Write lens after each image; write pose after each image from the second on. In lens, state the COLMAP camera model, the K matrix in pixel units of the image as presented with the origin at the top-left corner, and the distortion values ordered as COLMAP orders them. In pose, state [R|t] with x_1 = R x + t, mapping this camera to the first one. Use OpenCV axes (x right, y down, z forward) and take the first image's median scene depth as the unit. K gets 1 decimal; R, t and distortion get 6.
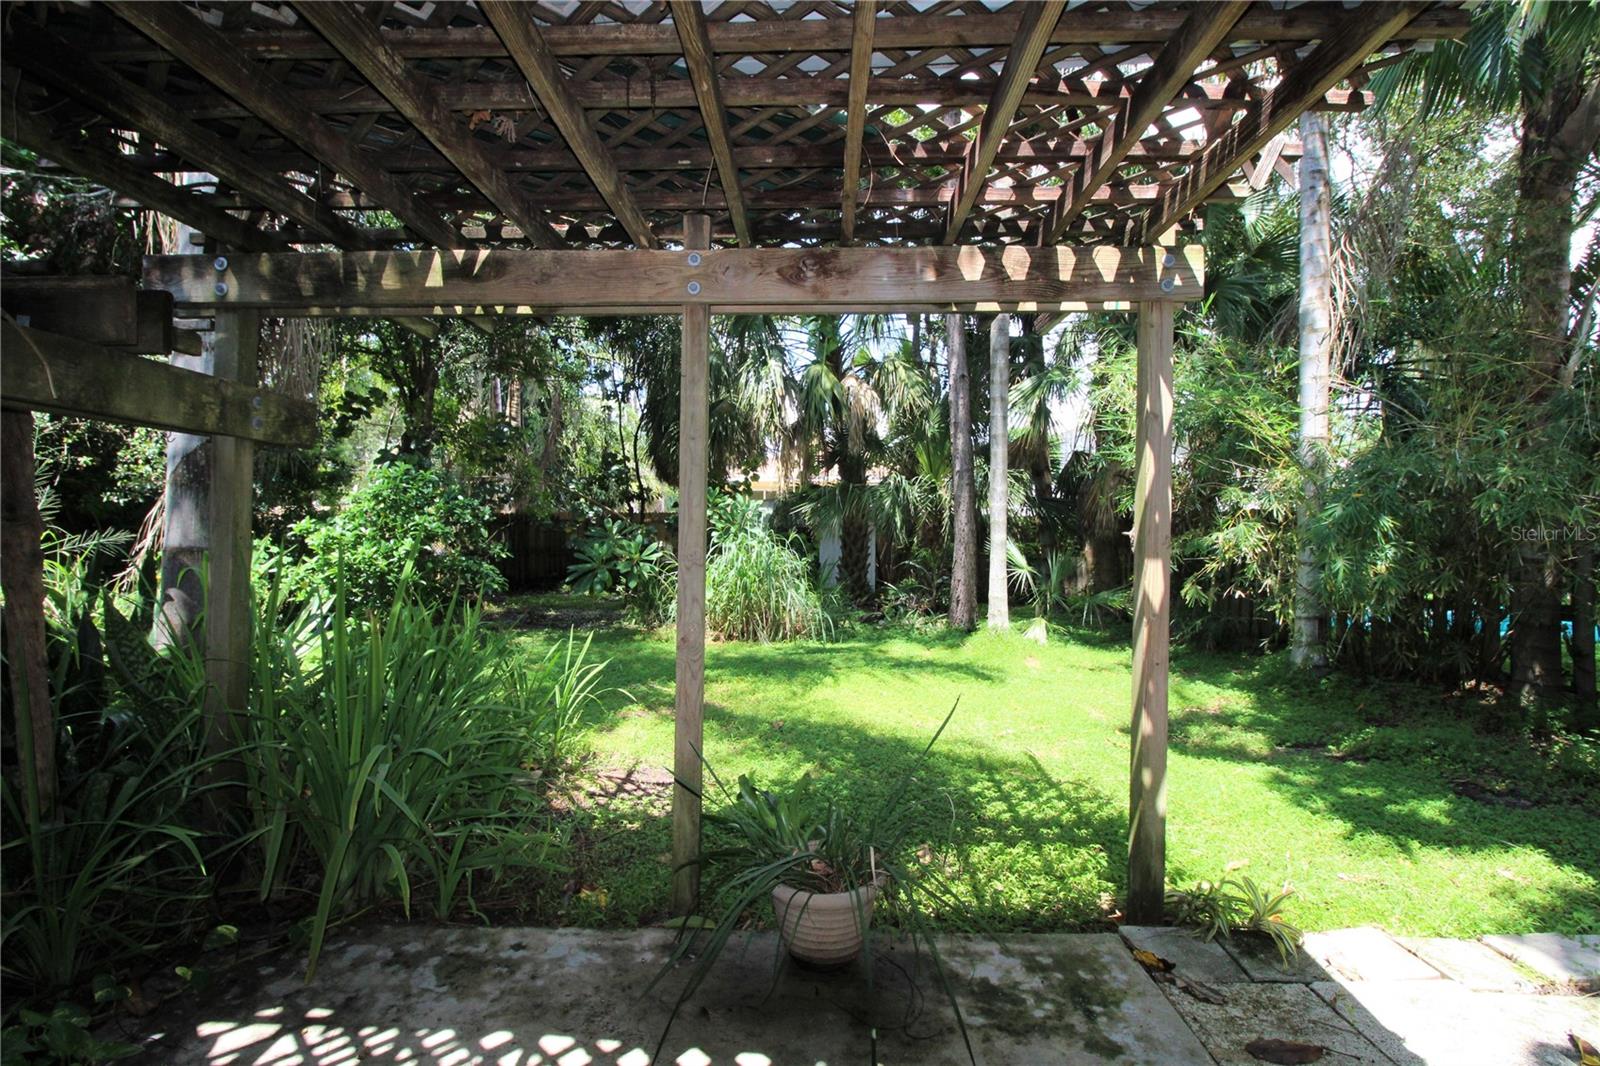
lens RADIAL K [[742.3, 0, 791.5], [0, 742.3, 521.7], [0, 0, 1]] dist [-0.014292, -0.002259]
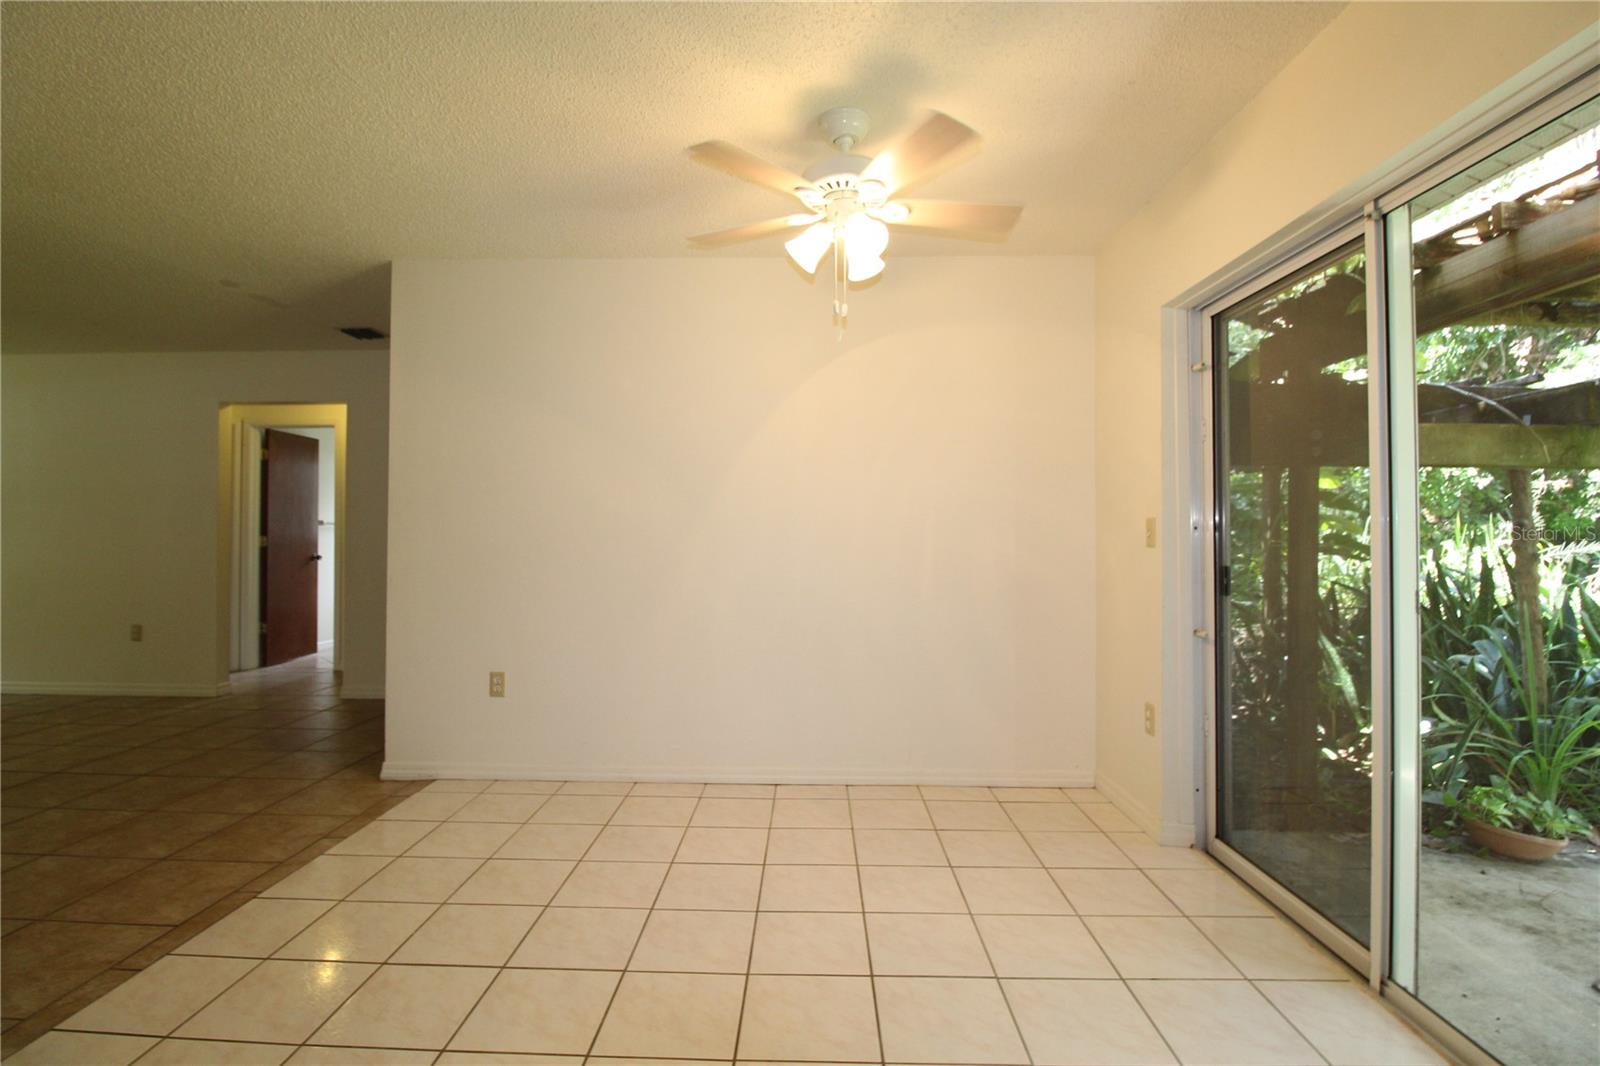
lens RADIAL K [[742.3, 0, 797.0], [0, 742.3, 531.5], [0, 0, 1]] dist [-0.014292, -0.002259]
pose [[-0.001182, -0.011192, -0.999937, 0.391333], [-0.000748, 0.999937, -0.011191, 0.008328], [0.999999, 0.000734, -0.001190, -0.426413]]
